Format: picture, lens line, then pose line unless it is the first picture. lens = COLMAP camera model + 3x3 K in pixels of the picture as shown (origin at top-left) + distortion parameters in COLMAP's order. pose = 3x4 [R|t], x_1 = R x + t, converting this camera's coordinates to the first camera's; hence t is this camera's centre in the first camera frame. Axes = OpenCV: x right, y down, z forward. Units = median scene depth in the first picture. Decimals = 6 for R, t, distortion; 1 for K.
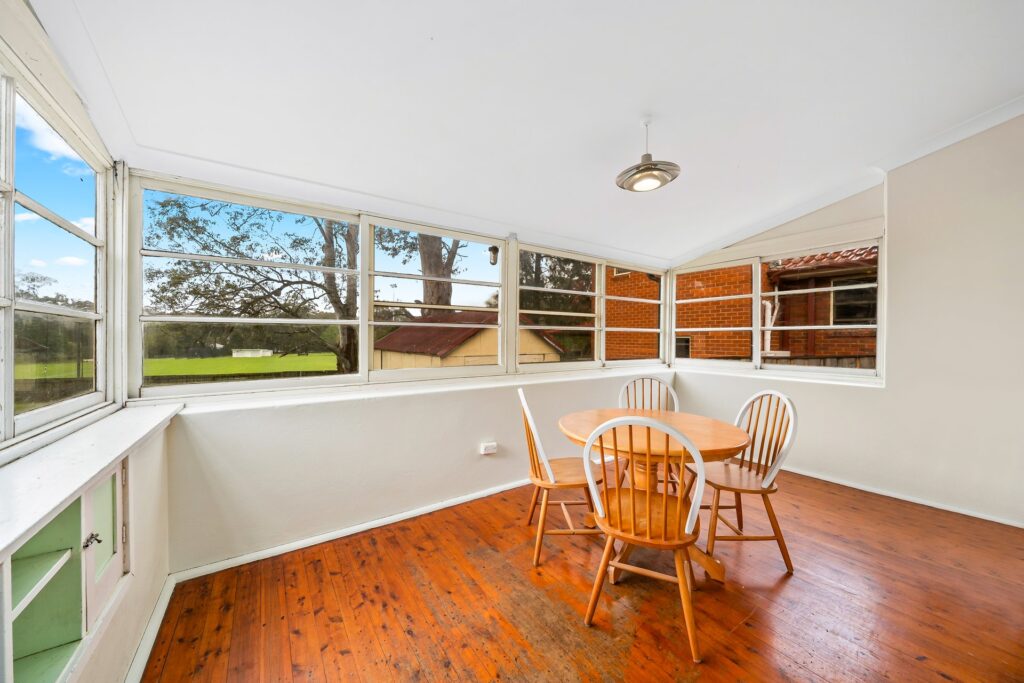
lens RADIAL K [[360.6, 0, 512.0], [0, 360.6, 341.5], [0, 0, 1]] dist [0.000174, 0.000001]
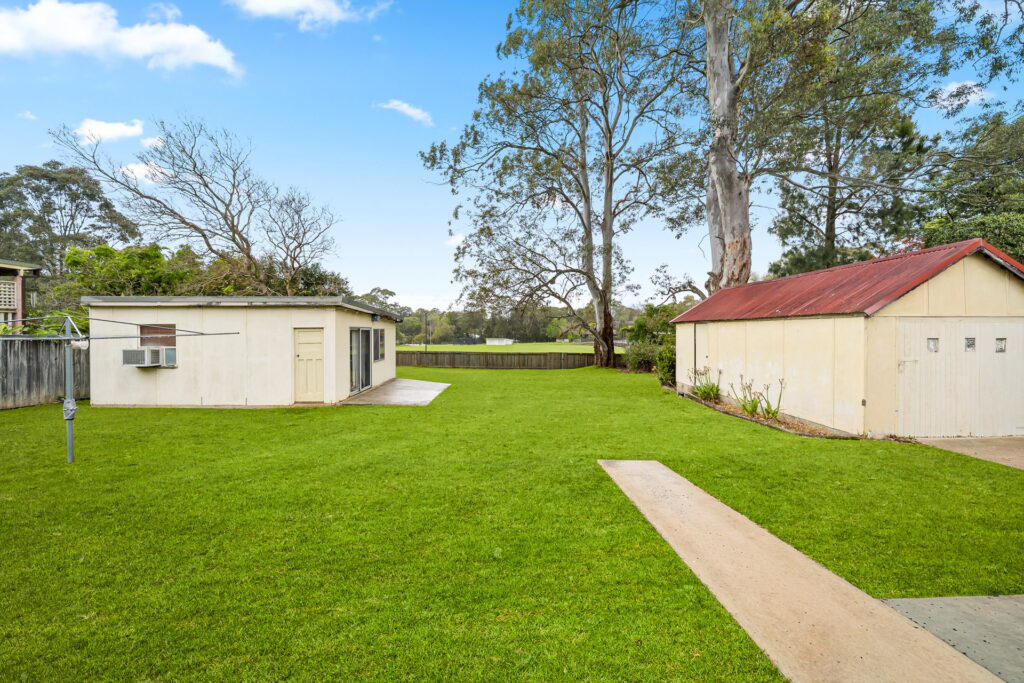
lens RADIAL K [[360.6, 0, 512.0], [0, 360.6, 341.5], [0, 0, 1]] dist [0.000174, 0.000001]
pose [[0.831542, 0.014470, -0.555273, -0.114094], [-0.000024, 0.999662, 0.026015, 0.022621], [0.555461, -0.021619, 0.831261, -0.017527]]
